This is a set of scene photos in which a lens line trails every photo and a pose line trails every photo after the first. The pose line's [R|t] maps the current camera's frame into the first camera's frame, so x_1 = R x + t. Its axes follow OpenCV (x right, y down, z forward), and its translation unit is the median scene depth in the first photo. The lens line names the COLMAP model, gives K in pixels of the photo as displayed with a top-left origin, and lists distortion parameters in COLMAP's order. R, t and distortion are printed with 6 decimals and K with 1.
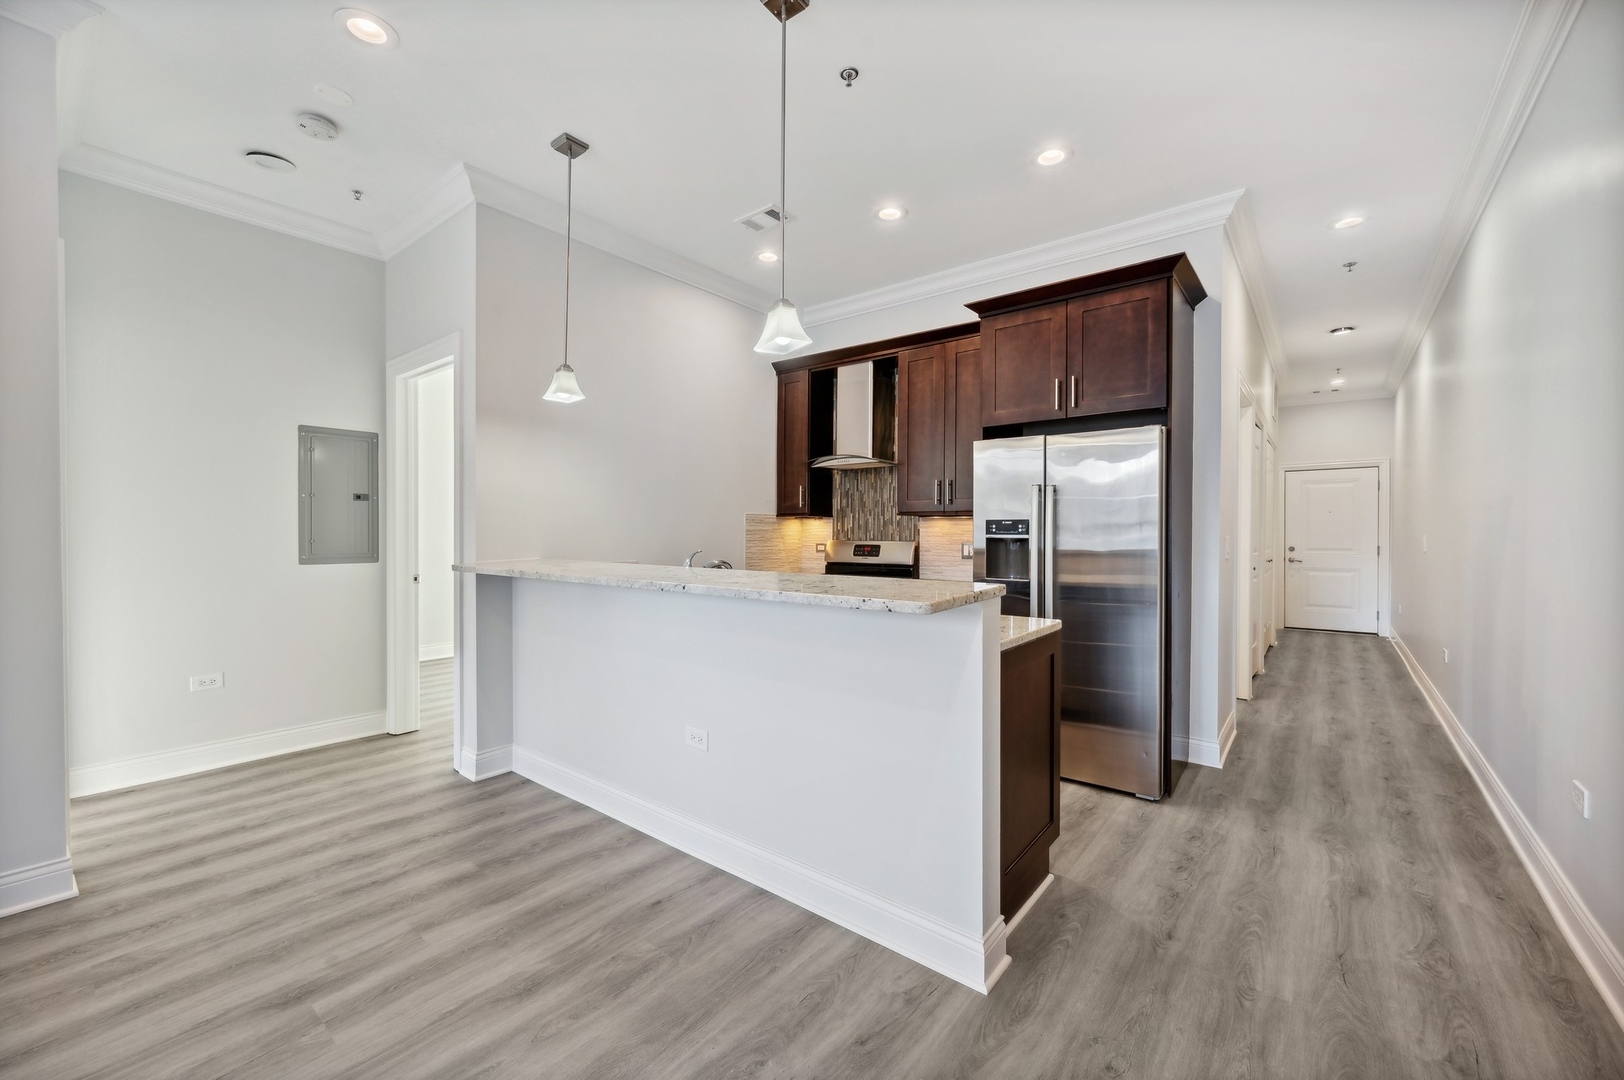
lens RADIAL K [[646.3, 0, 810.4], [0, 646.3, 536.9], [0, 0, 1]] dist [-0.000527, -0.000252]
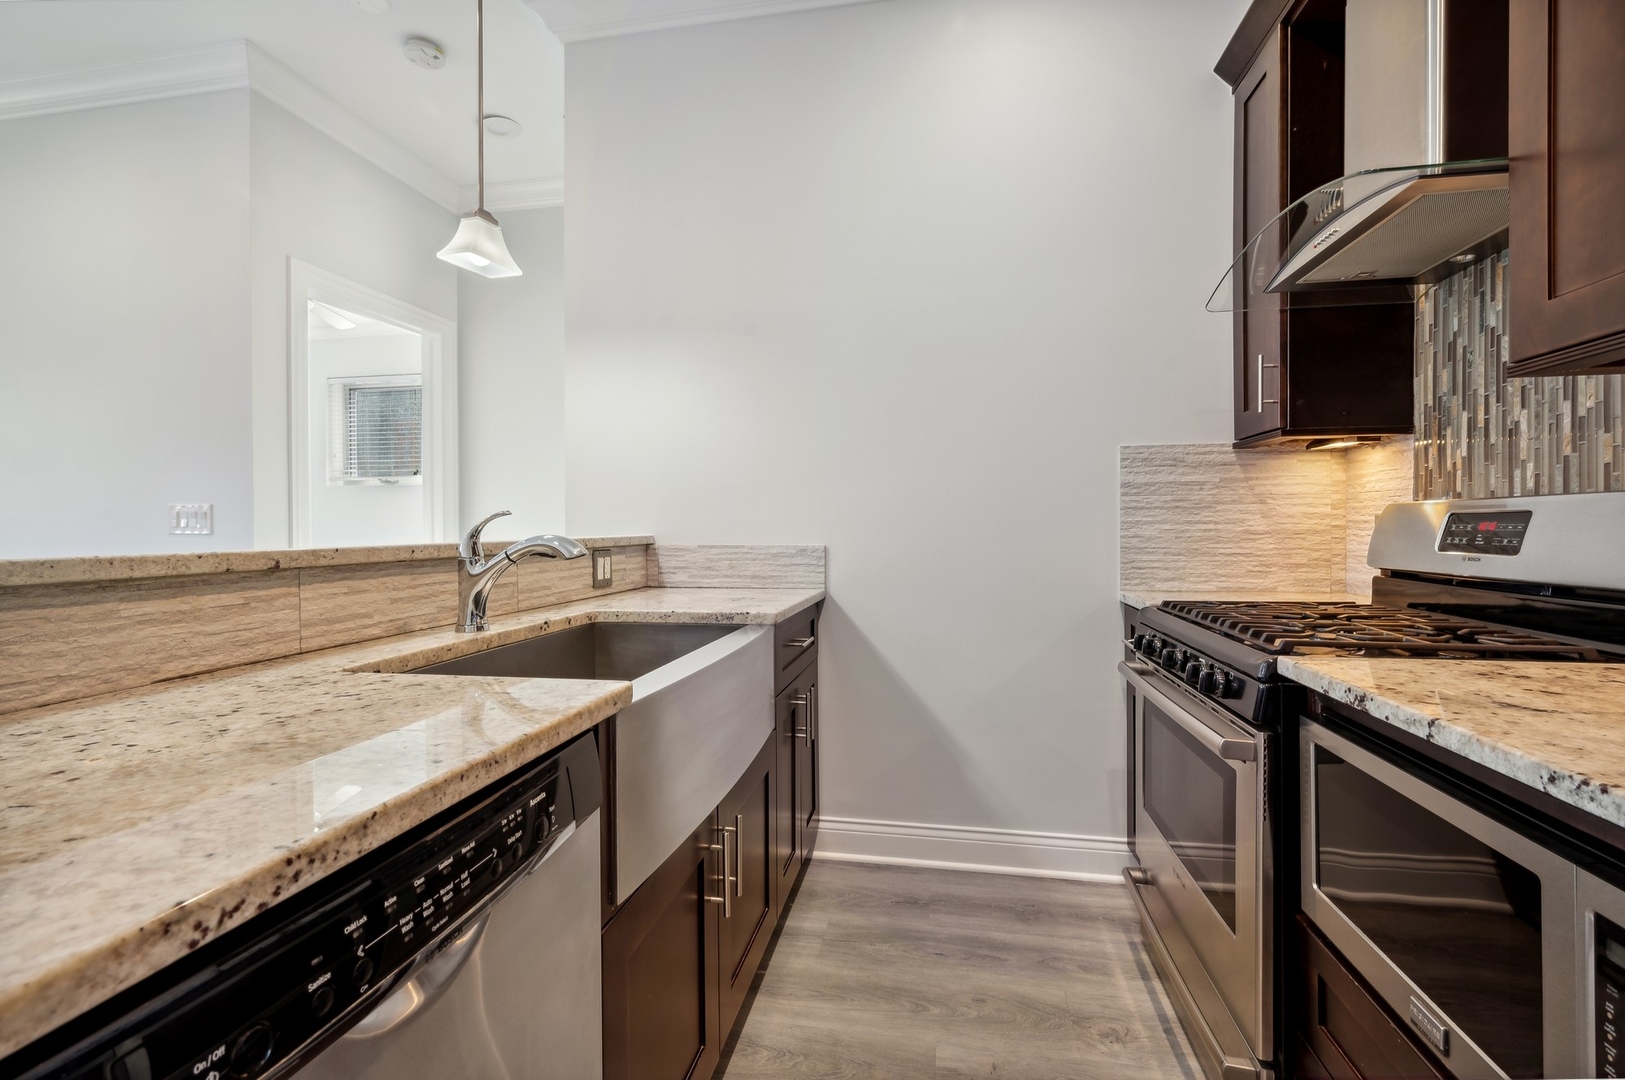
lens RADIAL K [[702.4, 0, 813.4], [0, 702.4, 536.4], [0, 0, 1]] dist [-0.000707, -0.000116]
pose [[0.474827, 0.009077, -0.880032, 0.282781], [-0.001372, 0.999953, 0.009574, 0.026279], [0.880078, -0.003338, 0.474818, 0.780785]]
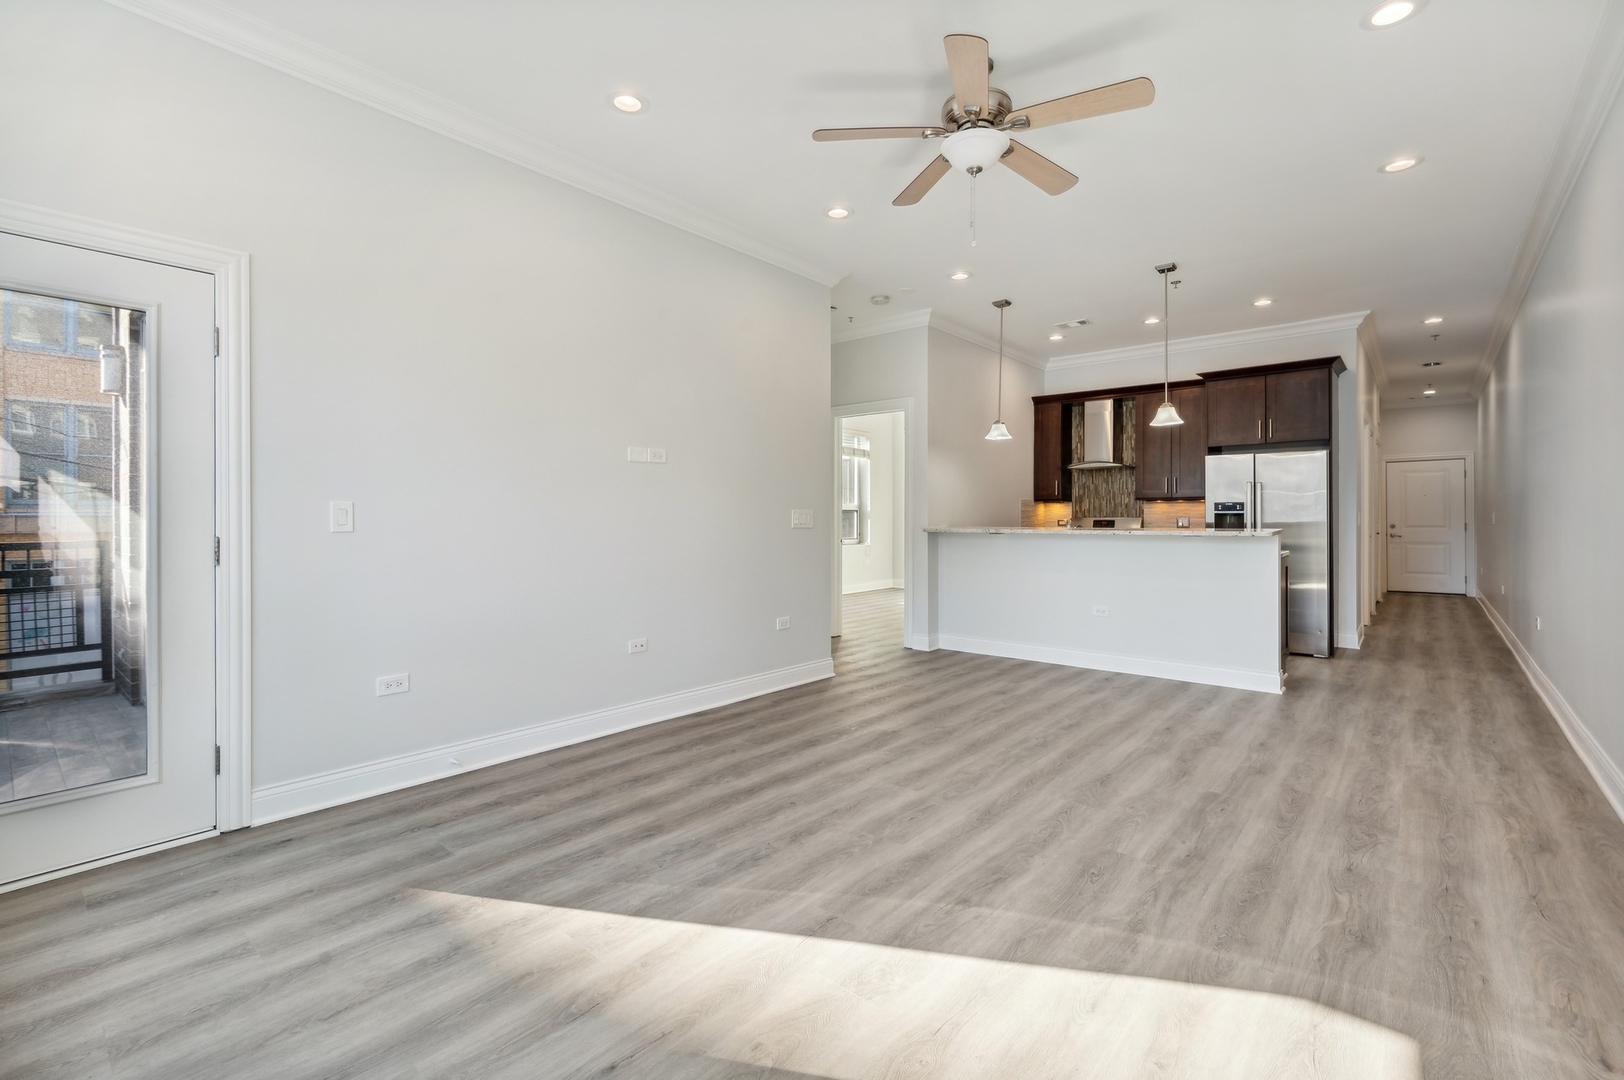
lens RADIAL K [[709.7, 0, 807.4], [0, 709.7, 519.8], [0, 0, 1]] dist [-0.001176, -0.000275]
pose [[0.999181, -0.003782, -0.040295, -0.689587], [0.003536, 0.999975, -0.006171, 0.025350], [0.040318, 0.006024, 0.999169, -0.863448]]
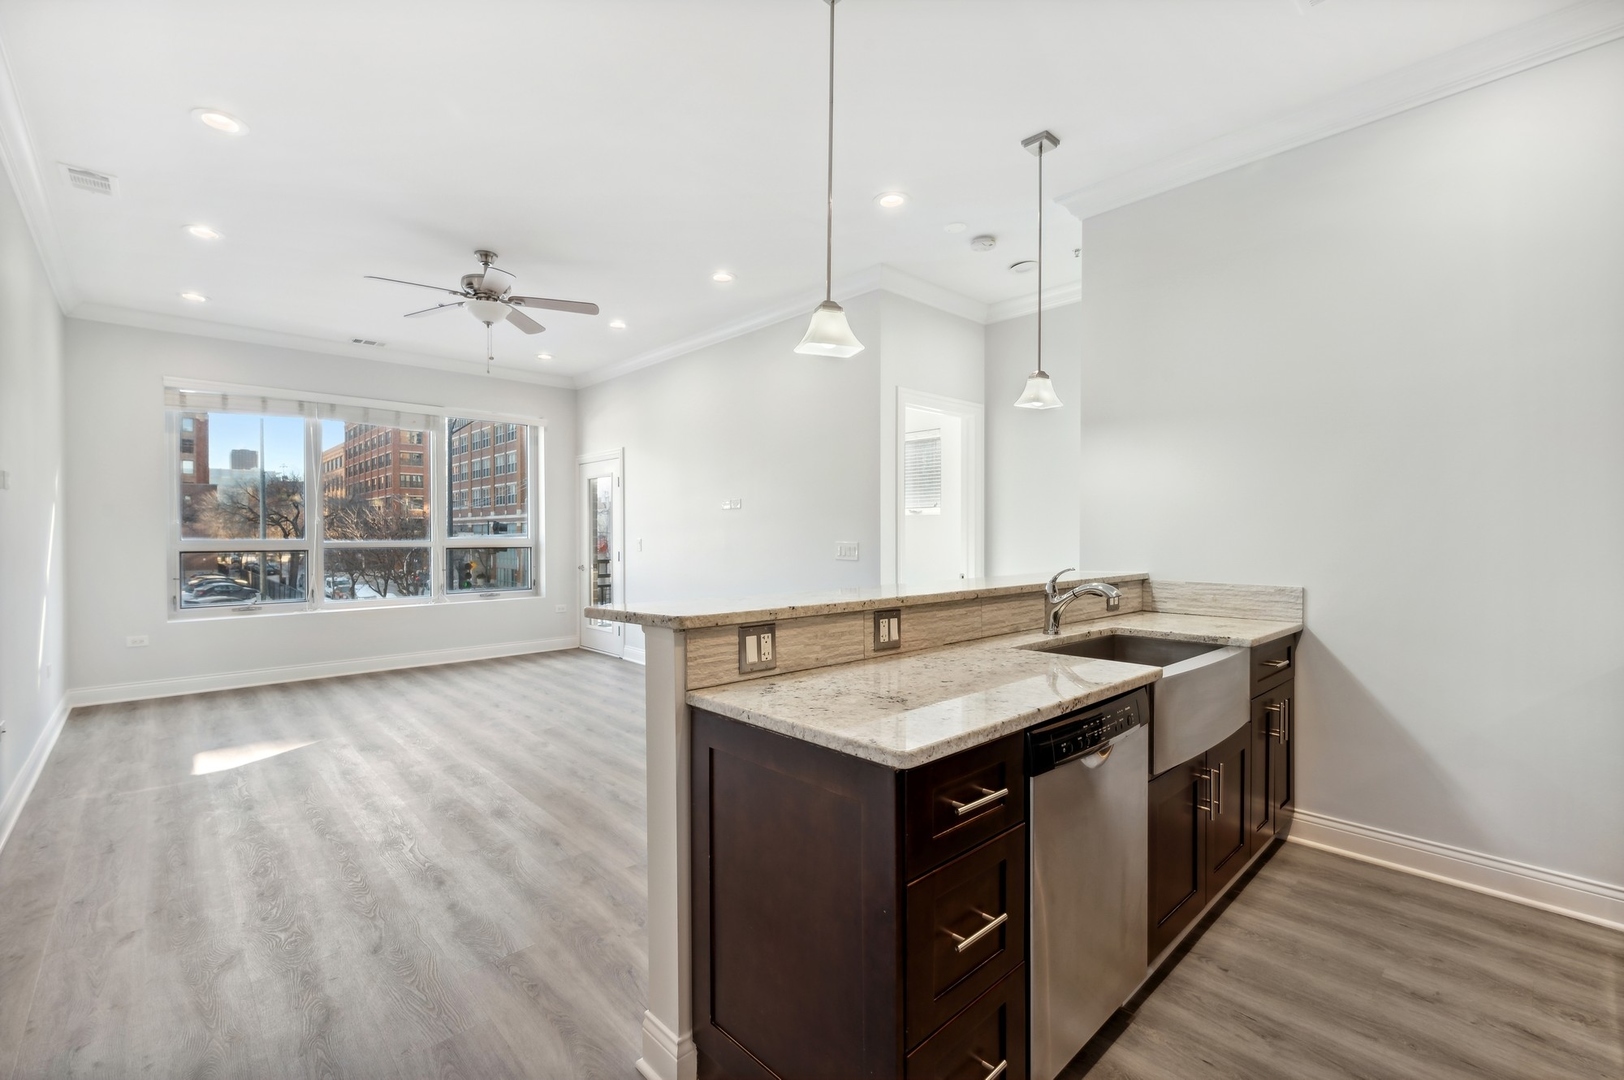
lens RADIAL K [[694.3, 0, 812.0], [0, 694.3, 540.0], [0, 0, 1]] dist [-0.002080, -0.000232]
pose [[-0.139264, 0.005877, -0.990238, 0.569826], [-0.007535, 0.999947, 0.006994, -0.014103], [0.990227, 0.008435, -0.139213, 0.657777]]
